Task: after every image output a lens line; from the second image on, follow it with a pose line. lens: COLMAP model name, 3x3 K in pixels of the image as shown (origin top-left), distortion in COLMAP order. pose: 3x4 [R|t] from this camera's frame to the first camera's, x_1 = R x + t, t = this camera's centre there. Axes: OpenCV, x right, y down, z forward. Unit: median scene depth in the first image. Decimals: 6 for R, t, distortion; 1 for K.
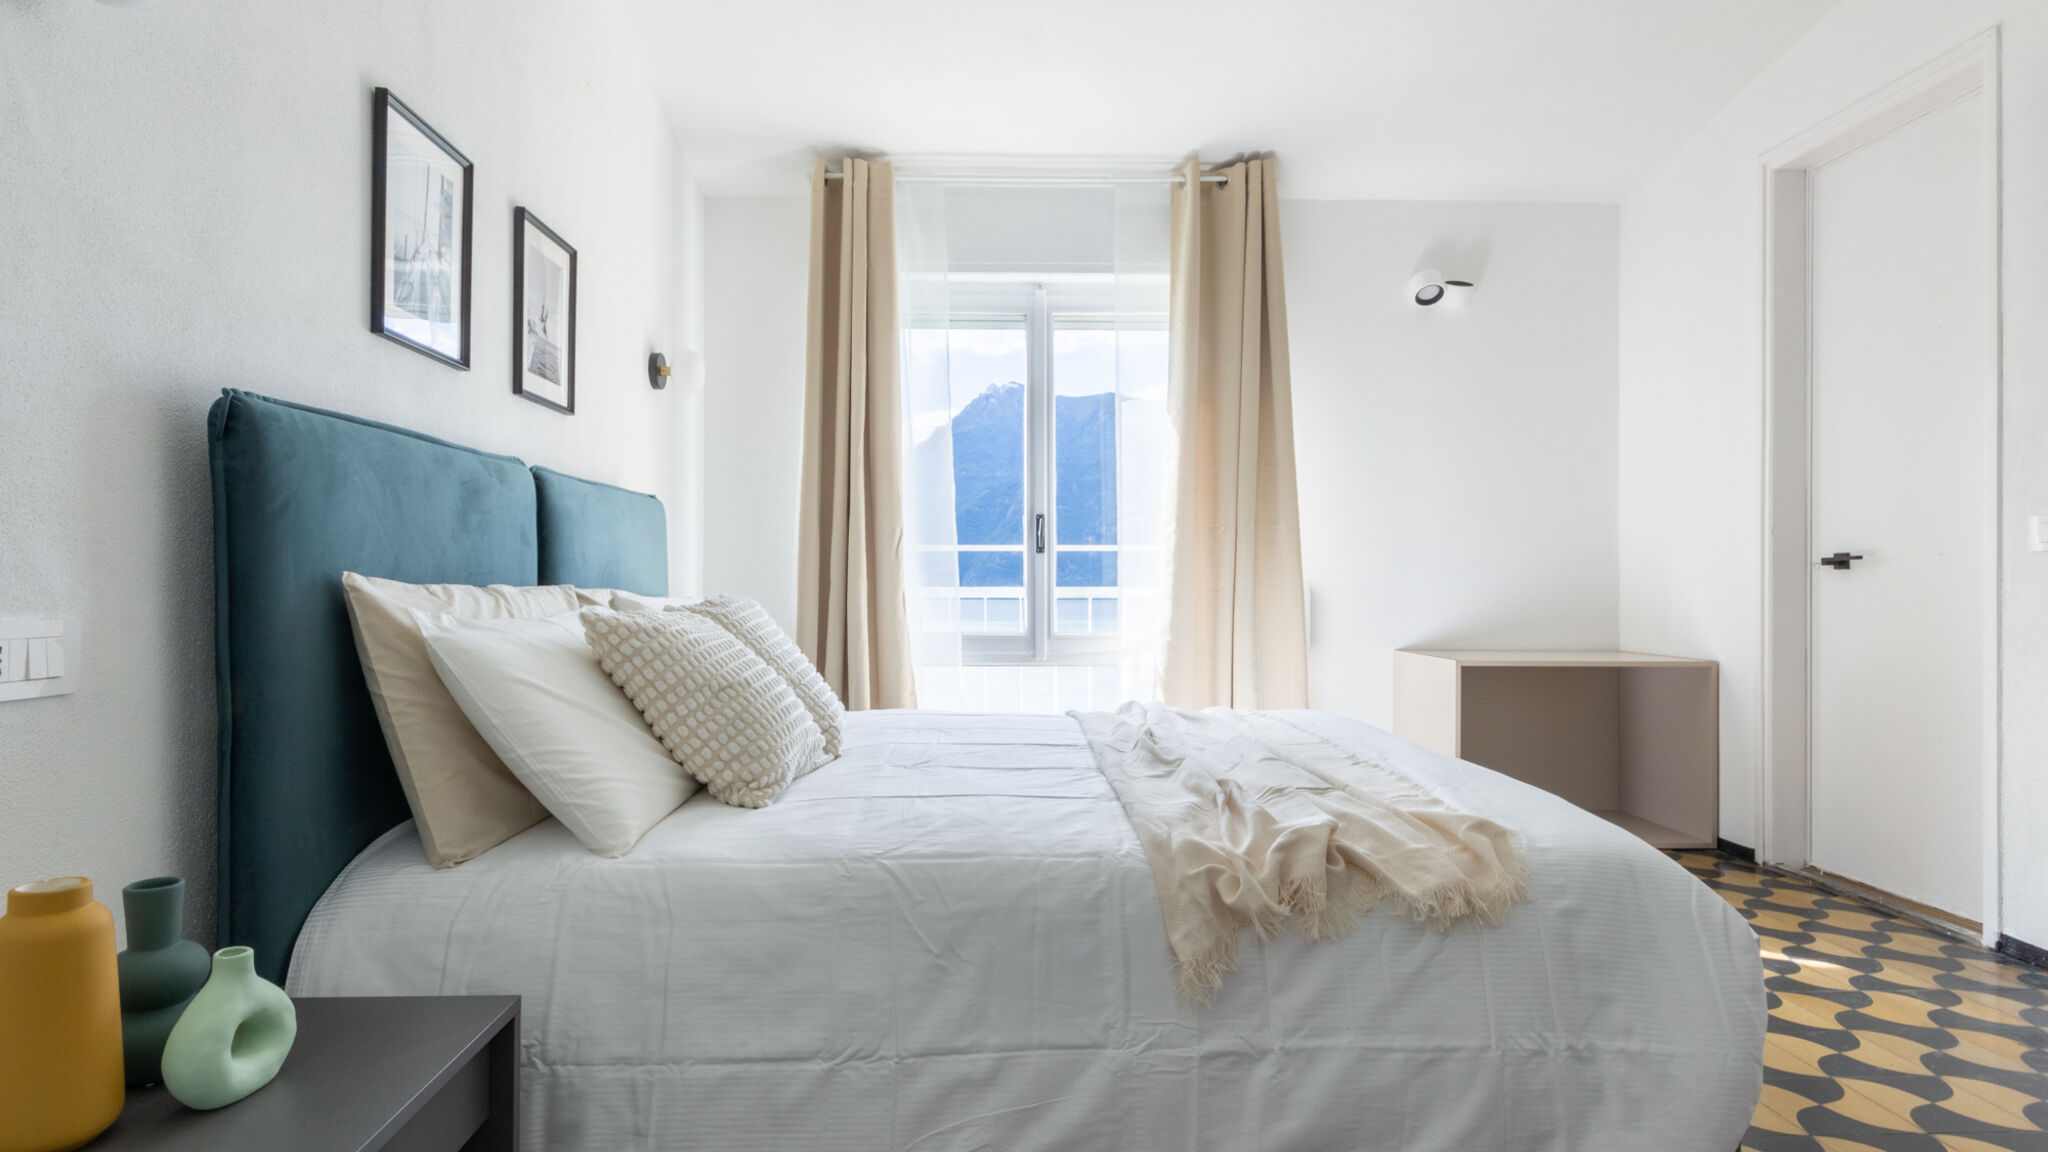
lens RADIAL K [[1021.6, 0, 1024.0], [0, 1021.6, 576.0], [0, 0, 1]] dist [0.005080, -0.000143]
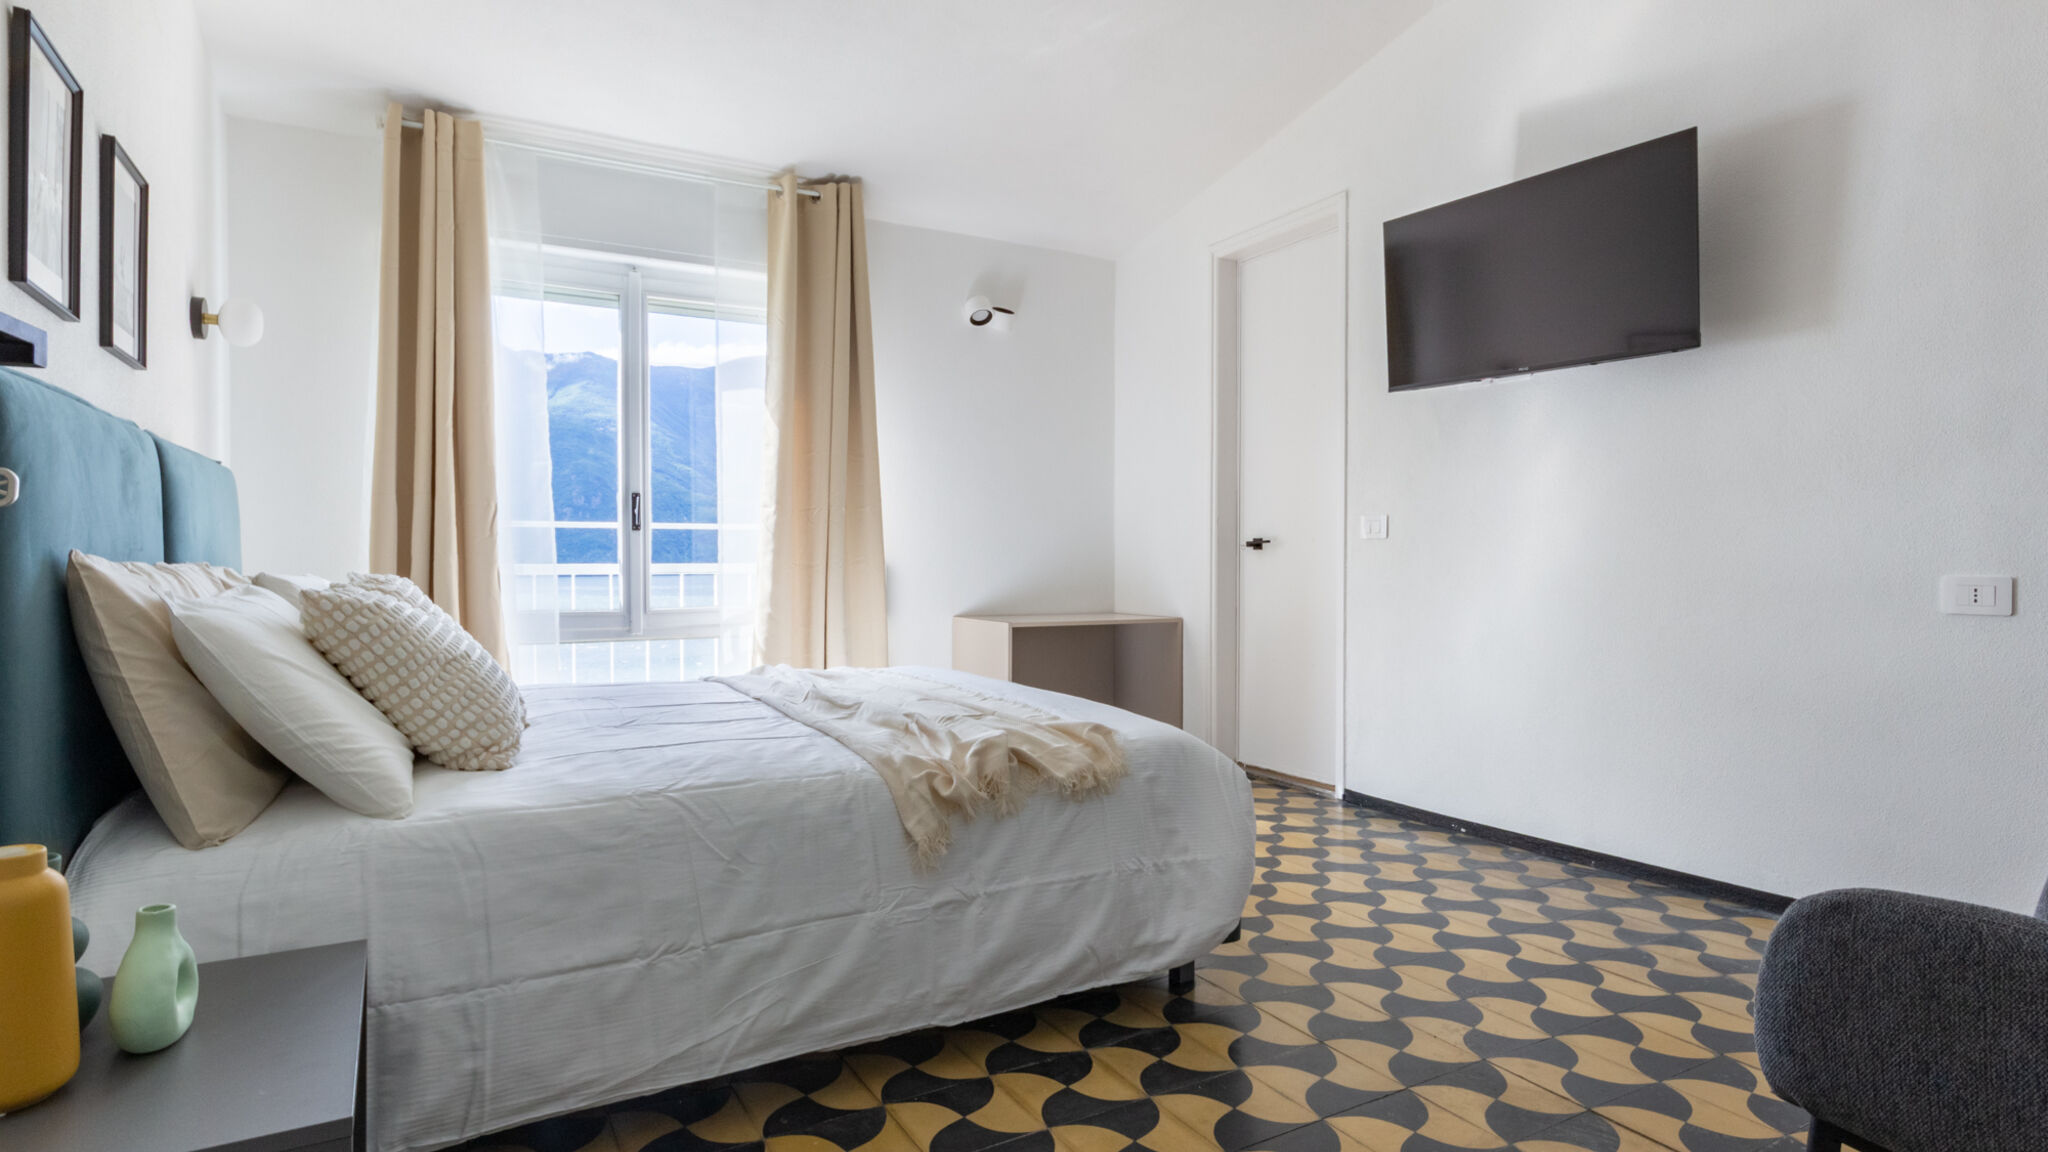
lens RADIAL K [[1097.0, 0, 972.9], [0, 1097.0, 566.1], [0, 0, 1]] dist [0.005912, 0.000133]
pose [[0.893345, -0.003235, 0.449360, -0.303086], [-0.002802, 0.999915, 0.012769, -0.002938], [-0.449363, -0.012667, 0.893260, -0.227668]]
